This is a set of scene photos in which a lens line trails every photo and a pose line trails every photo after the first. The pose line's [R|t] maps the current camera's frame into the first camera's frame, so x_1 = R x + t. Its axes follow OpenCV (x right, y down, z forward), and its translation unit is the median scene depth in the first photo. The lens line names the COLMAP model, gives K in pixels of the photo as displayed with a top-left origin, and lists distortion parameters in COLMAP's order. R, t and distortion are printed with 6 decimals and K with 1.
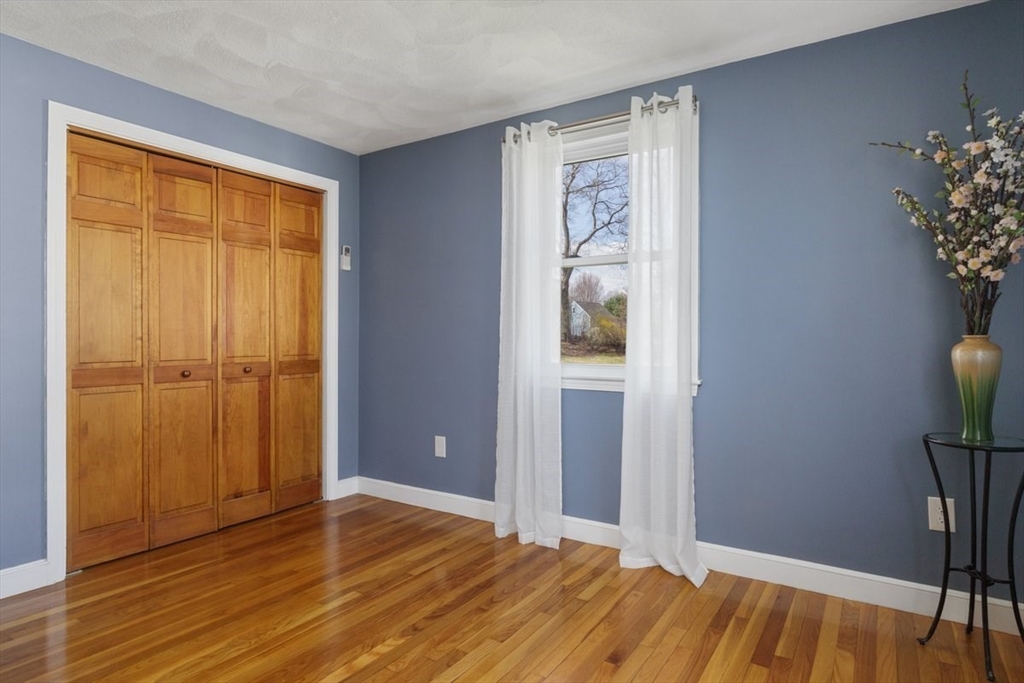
lens RADIAL K [[550.9, 0, 516.4], [0, 550.9, 327.2], [0, 0, 1]] dist [0.005490, -0.001307]
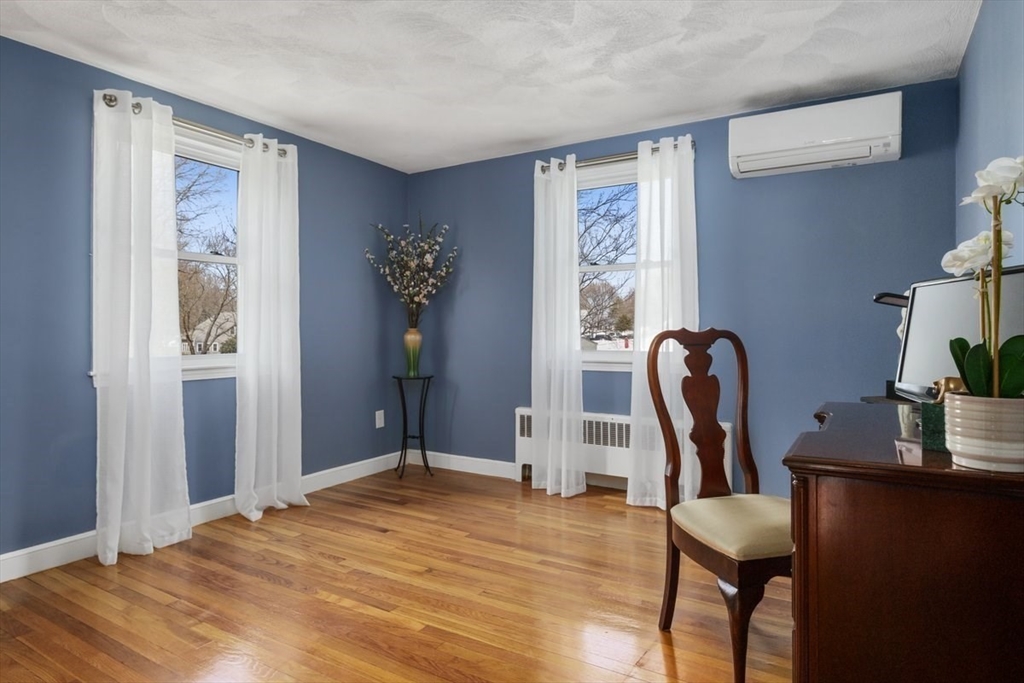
lens RADIAL K [[513.6, 0, 514.5], [0, 513.6, 333.7], [0, 0, 1]] dist [-0.005626, -0.001121]
pose [[0.030277, -0.008357, 0.999507, -1.116772], [-0.022481, 0.999706, 0.009040, 0.005918], [-0.999289, -0.022743, 0.030081, 0.509907]]
